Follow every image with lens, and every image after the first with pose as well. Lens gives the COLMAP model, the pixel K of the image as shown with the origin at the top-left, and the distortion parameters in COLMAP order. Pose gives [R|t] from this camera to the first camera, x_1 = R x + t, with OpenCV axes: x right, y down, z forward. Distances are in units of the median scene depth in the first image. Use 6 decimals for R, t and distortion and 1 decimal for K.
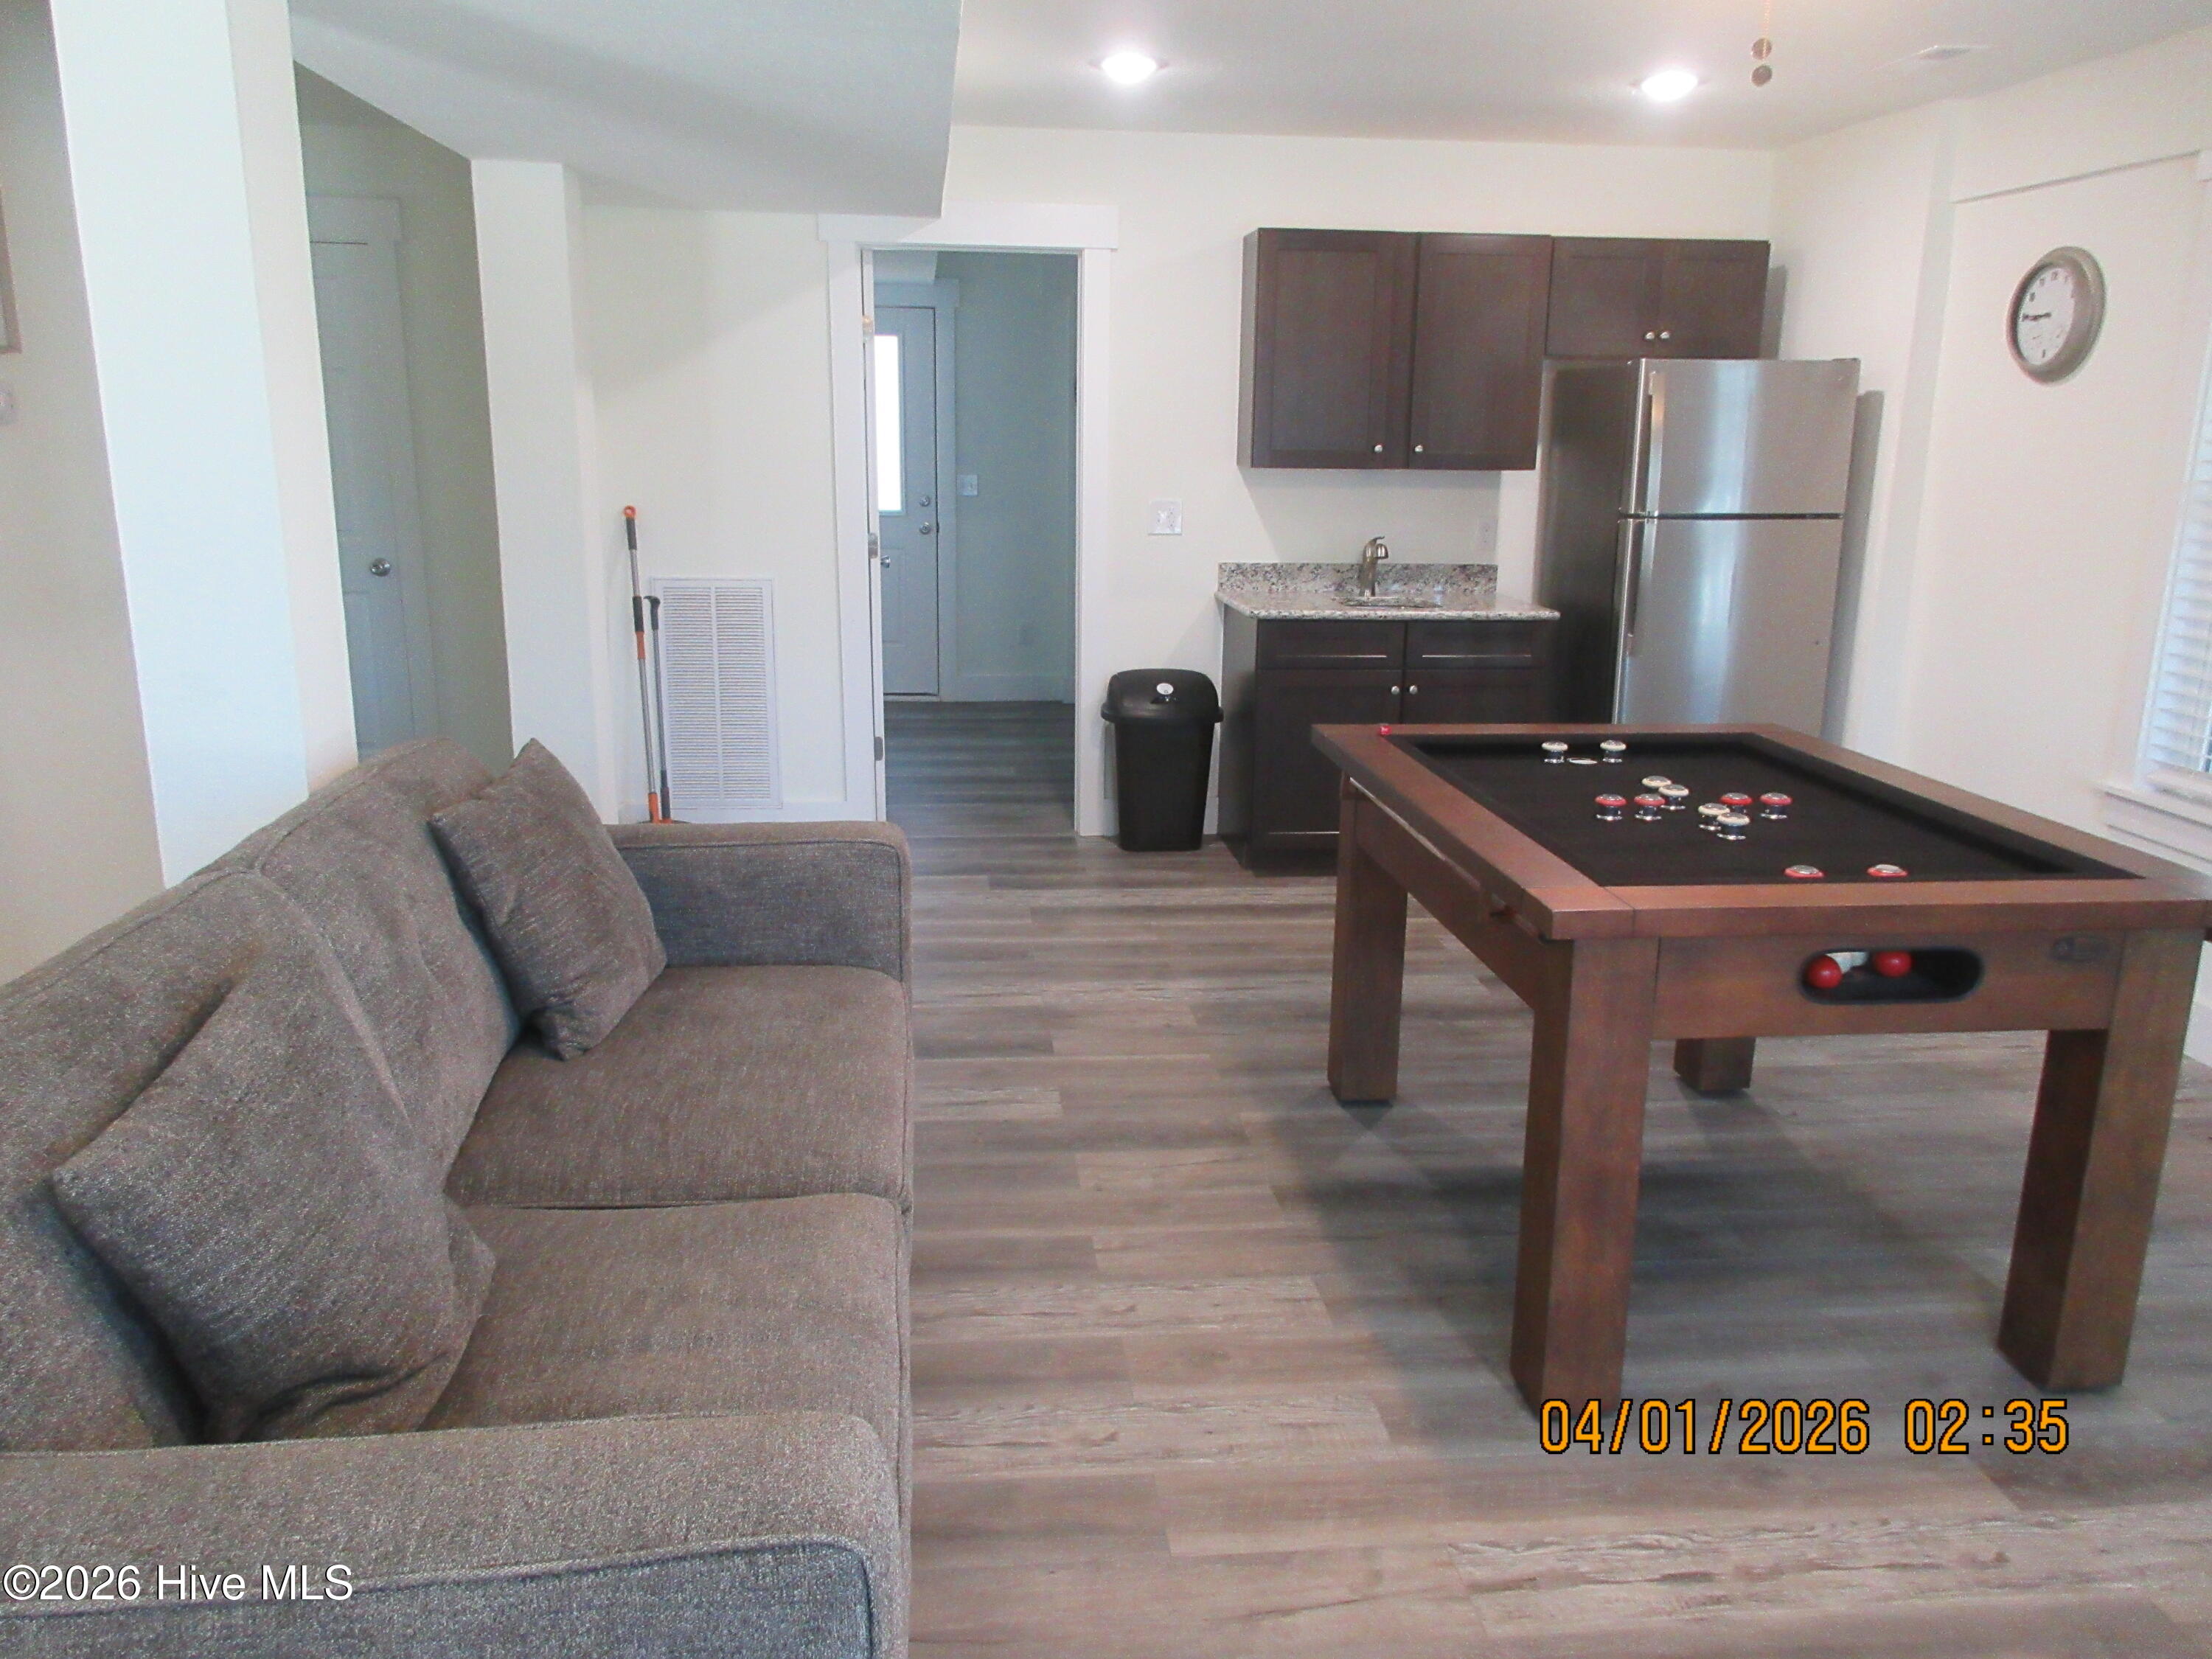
lens RADIAL K [[1652.5, 0, 1112.3], [0, 1652.5, 829.5], [0, 0, 1]] dist [0.009207, 0.000650]
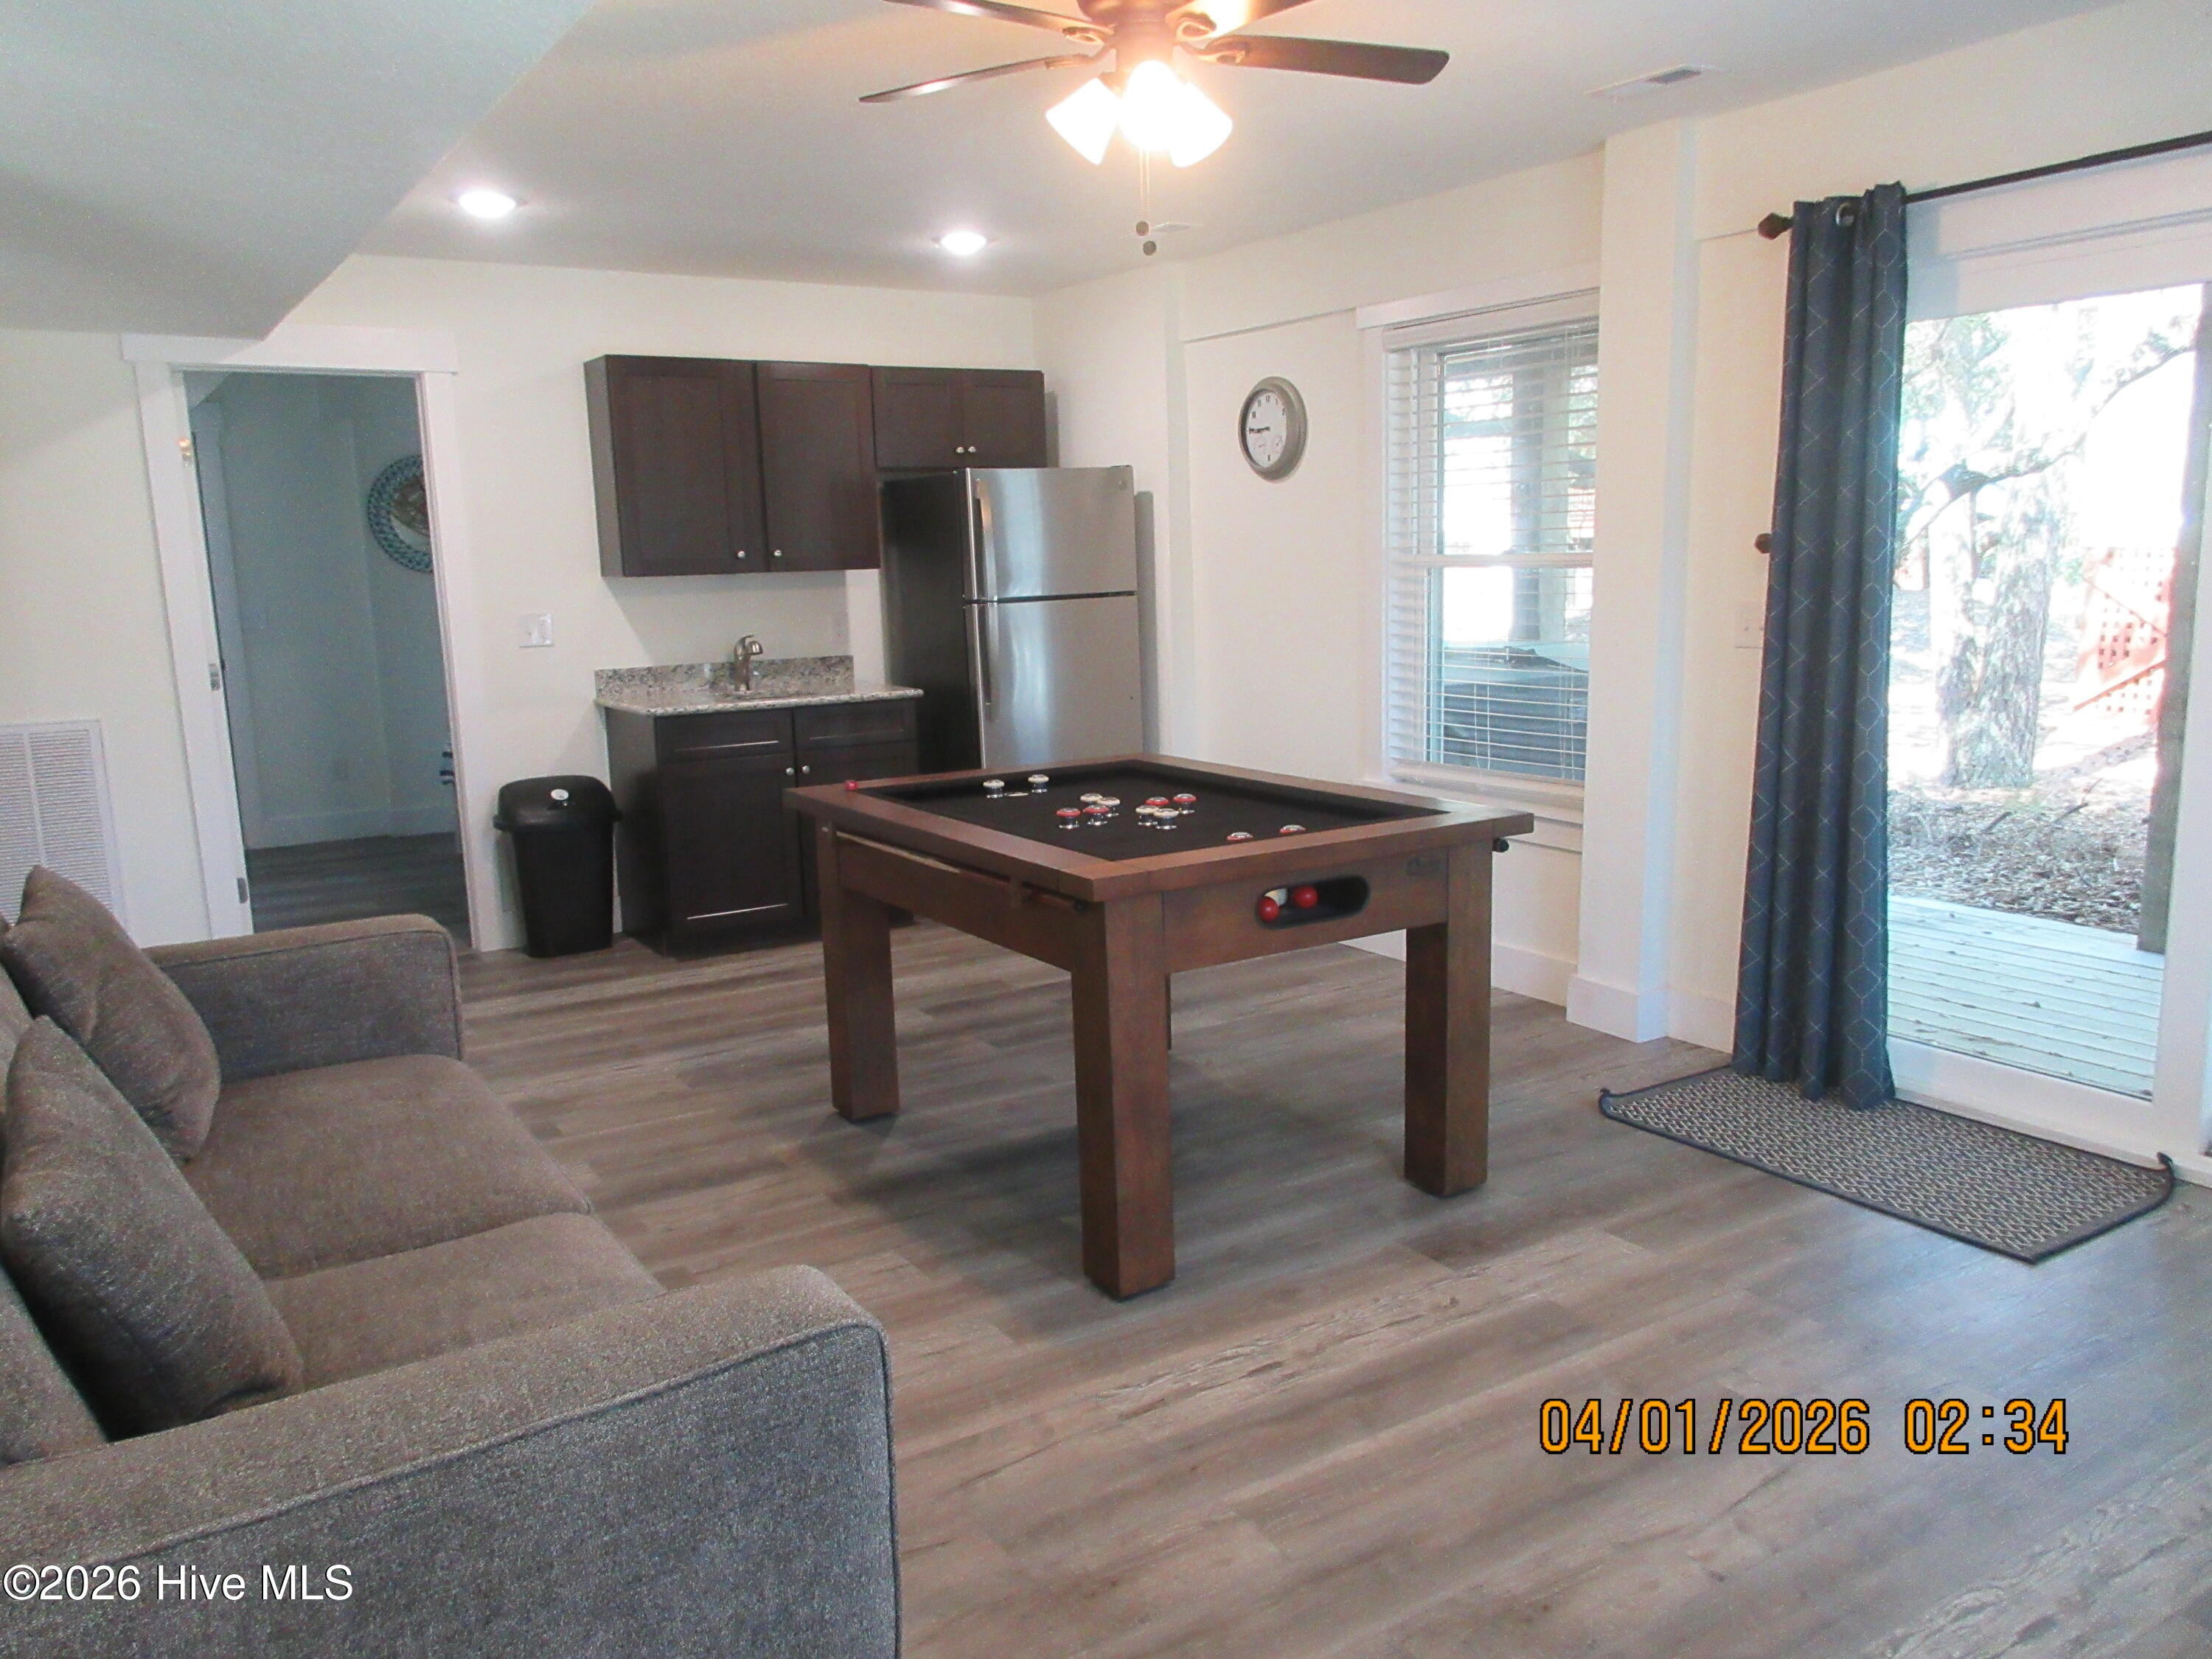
lens RADIAL K [[1653.8, 0, 1106.0], [0, 1653.8, 829.5], [0, 0, 1]] dist [0.017959, 0.002215]
pose [[0.897443, -0.111057, 0.426922, -0.164609], [0.141799, 0.989055, -0.040793, 0.040527], [-0.417719, 0.097147, 0.903368, -0.099081]]
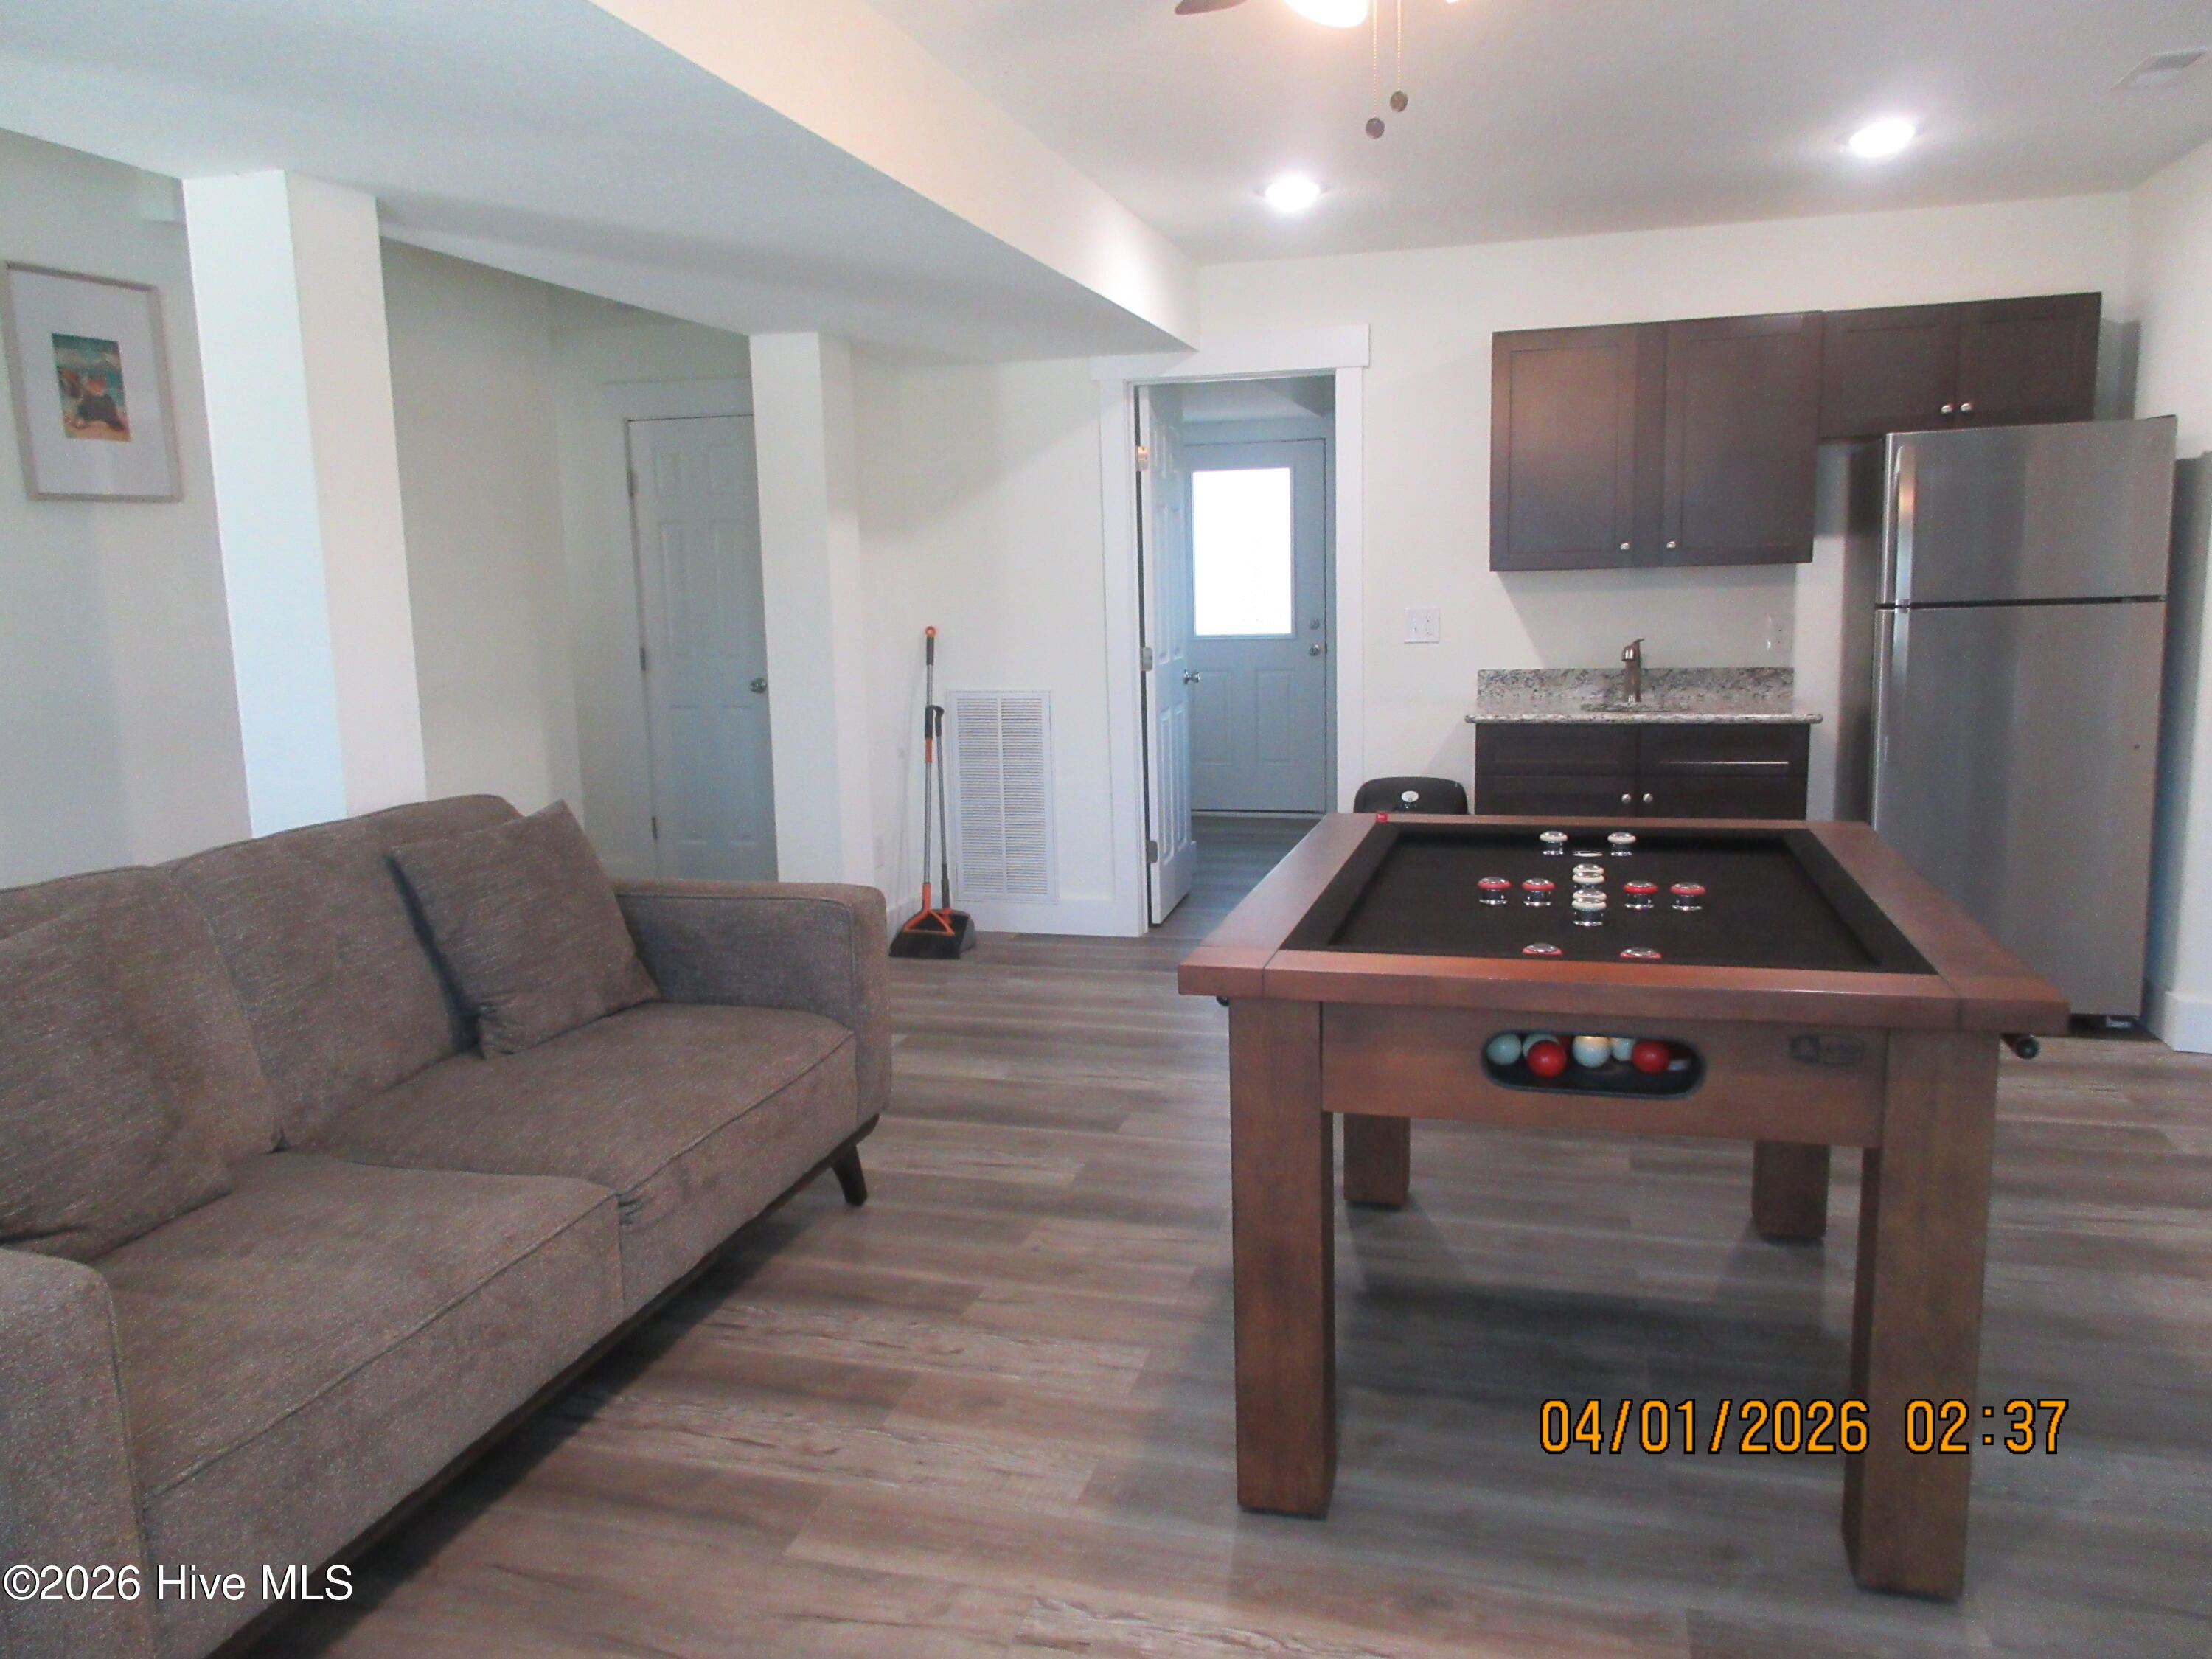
lens RADIAL K [[1653.8, 0, 1106.0], [0, 1653.8, 829.5], [0, 0, 1]] dist [0.017959, 0.002215]
pose [[0.926447, 0.020853, -0.375848, 0.372180], [-0.052655, 0.995827, -0.074542, 0.028029], [0.372725, 0.088849, 0.923678, 0.034354]]
